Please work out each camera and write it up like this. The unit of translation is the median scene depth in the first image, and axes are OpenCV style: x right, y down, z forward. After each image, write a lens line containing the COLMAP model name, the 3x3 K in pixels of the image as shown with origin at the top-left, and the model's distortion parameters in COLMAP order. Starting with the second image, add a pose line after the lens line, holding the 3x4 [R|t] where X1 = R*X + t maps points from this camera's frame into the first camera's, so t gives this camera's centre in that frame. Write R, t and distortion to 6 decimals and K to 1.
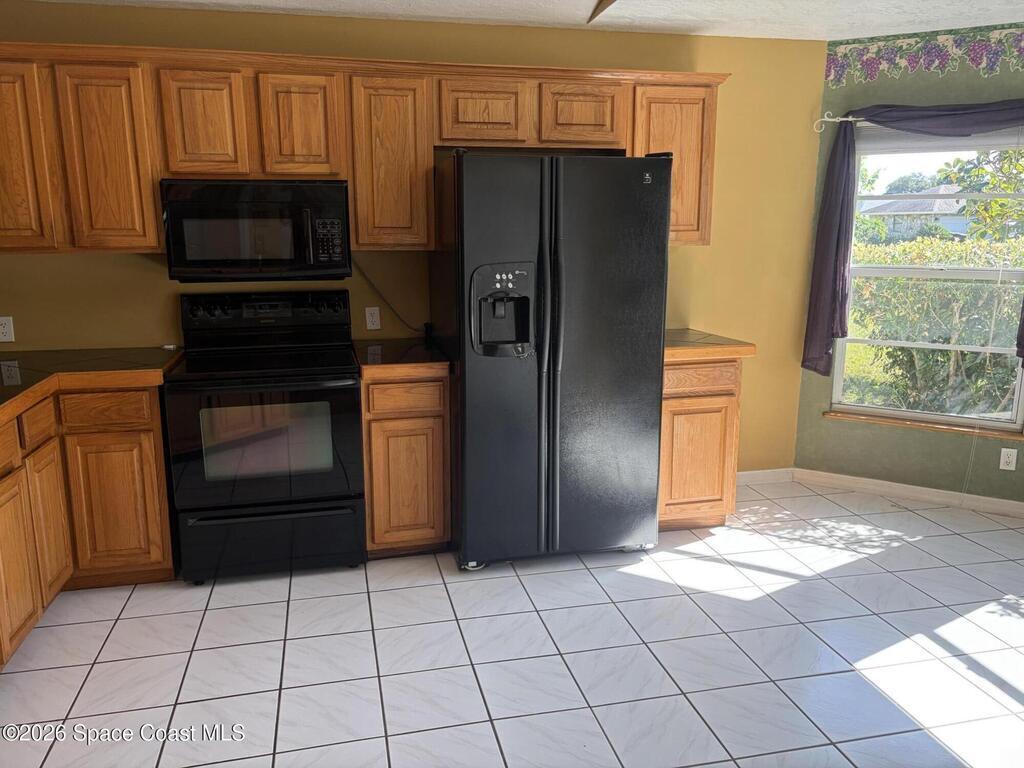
lens RADIAL K [[772.4, 0, 503.8], [0, 772.4, 382.0], [0, 0, 1]] dist [0.048483, -0.039333]
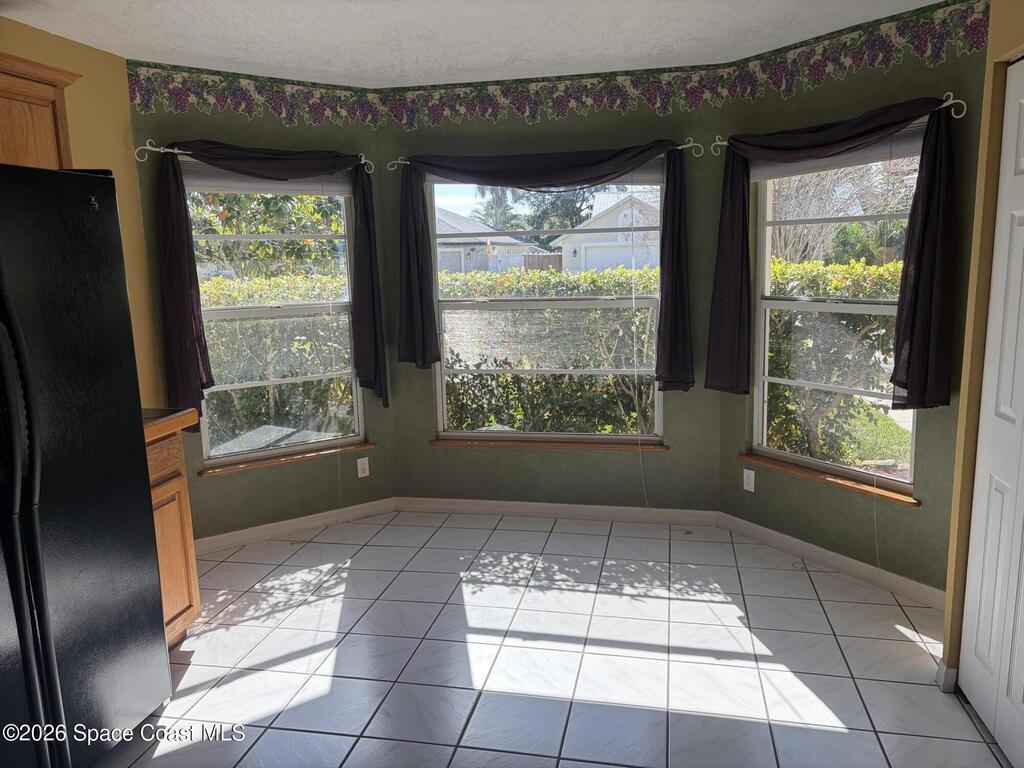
lens RADIAL K [[772.4, 0, 504.3], [0, 772.4, 380.6], [0, 0, 1]] dist [0.048483, -0.039333]
pose [[0.434052, -0.154793, 0.887490, -0.253817], [0.212379, 0.974944, 0.066176, -0.057905], [-0.875496, 0.159760, 0.456051, 0.311686]]
